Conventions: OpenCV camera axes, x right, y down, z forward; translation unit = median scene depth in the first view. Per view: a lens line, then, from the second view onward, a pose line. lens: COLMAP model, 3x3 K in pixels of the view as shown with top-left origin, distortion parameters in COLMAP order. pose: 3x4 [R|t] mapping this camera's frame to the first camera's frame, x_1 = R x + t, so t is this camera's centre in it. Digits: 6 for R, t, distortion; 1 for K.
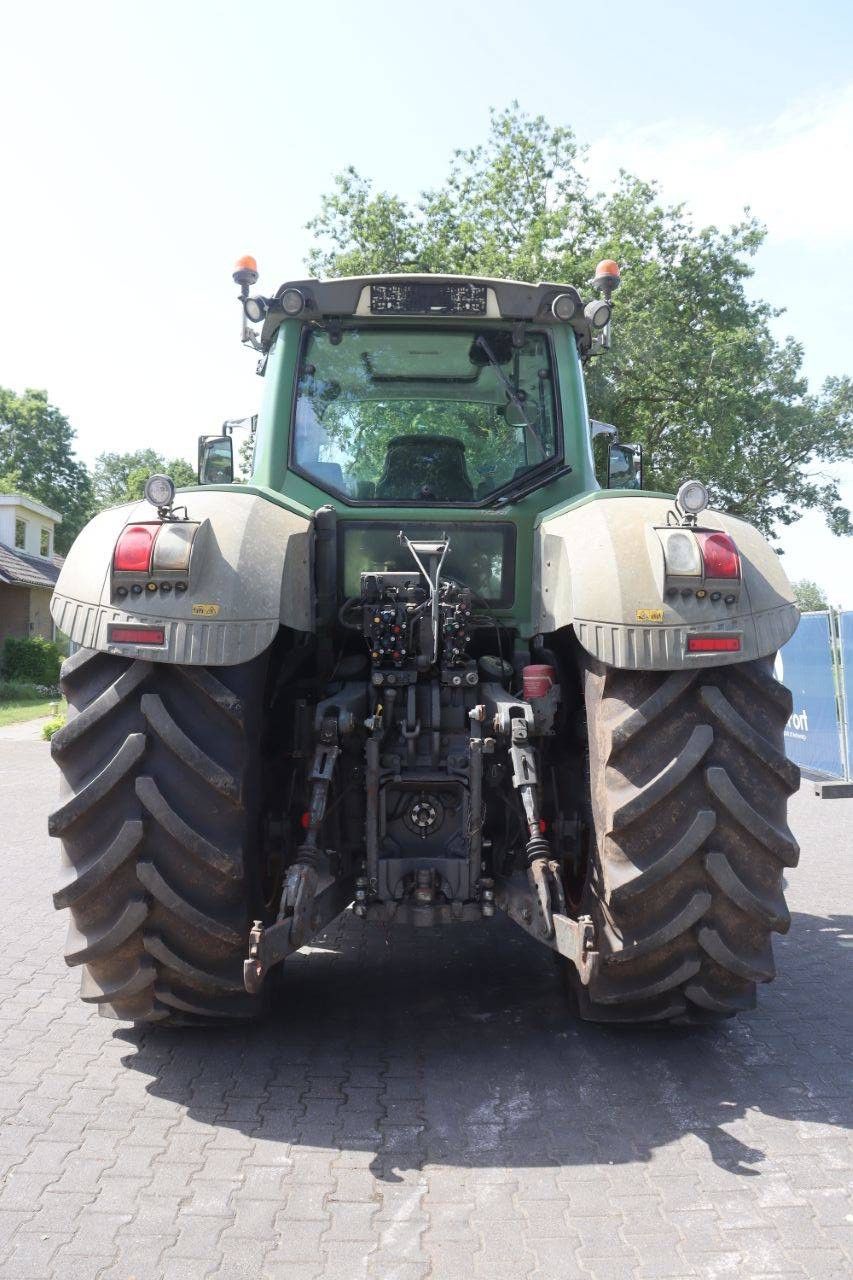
lens RADIAL K [[1020.1, 0, 426.5], [0, 1020.1, 640.0], [0, 0, 1]] dist [-0.103331, -0.001328]
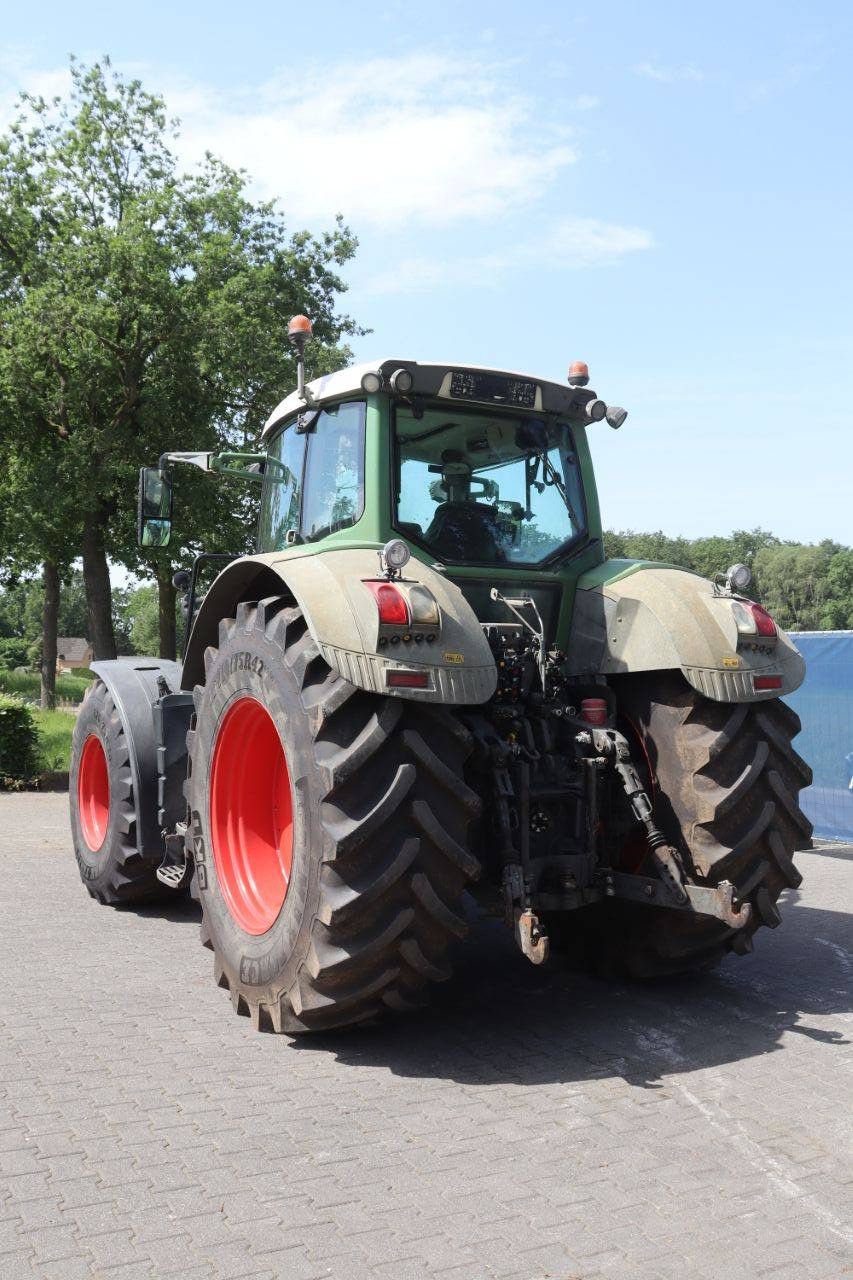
lens RADIAL K [[1162.7, 0, 426.5], [0, 1162.7, 640.0], [0, 0, 1]] dist [-0.079843, 0.023153]
pose [[0.880905, 0.010742, 0.473171, -0.839030], [-0.003452, 0.999862, -0.016272, -0.026739], [-0.473280, 0.012701, 0.880820, -0.181195]]
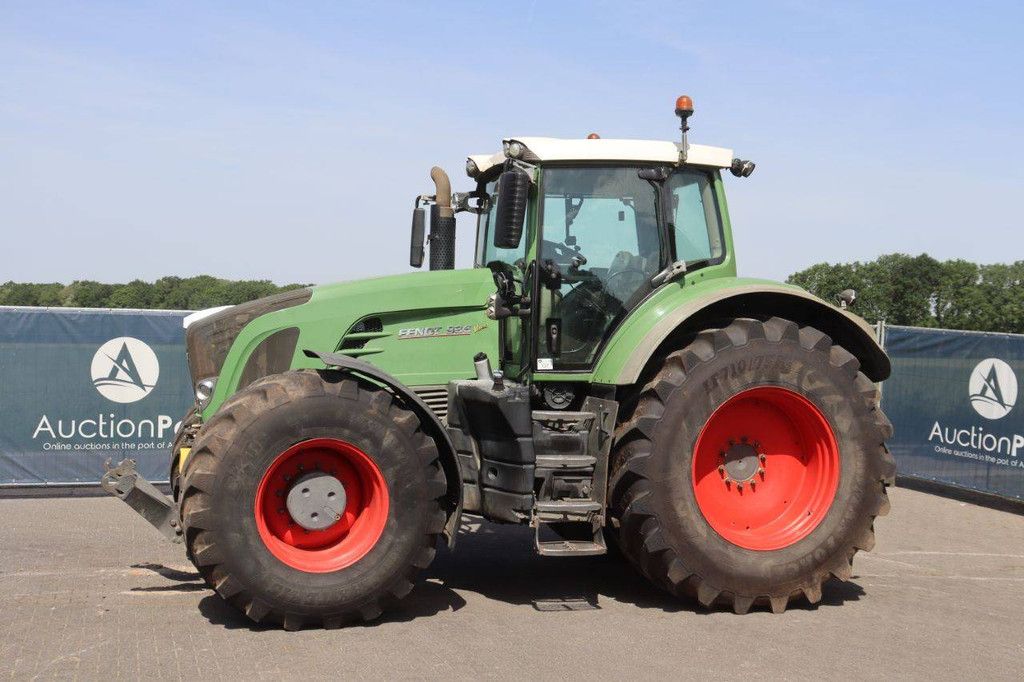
lens RADIAL K [[1274.7, 0, 487.8], [0, 1274.7, 343.6], [0, 0, 1]] dist [0.001504, 0.021272]
pose [[-0.259537, -0.023574, 0.965445, -2.406565], [-0.027921, 0.999467, 0.016899, -0.079532], [-0.965329, -0.022571, -0.260057, 2.263357]]
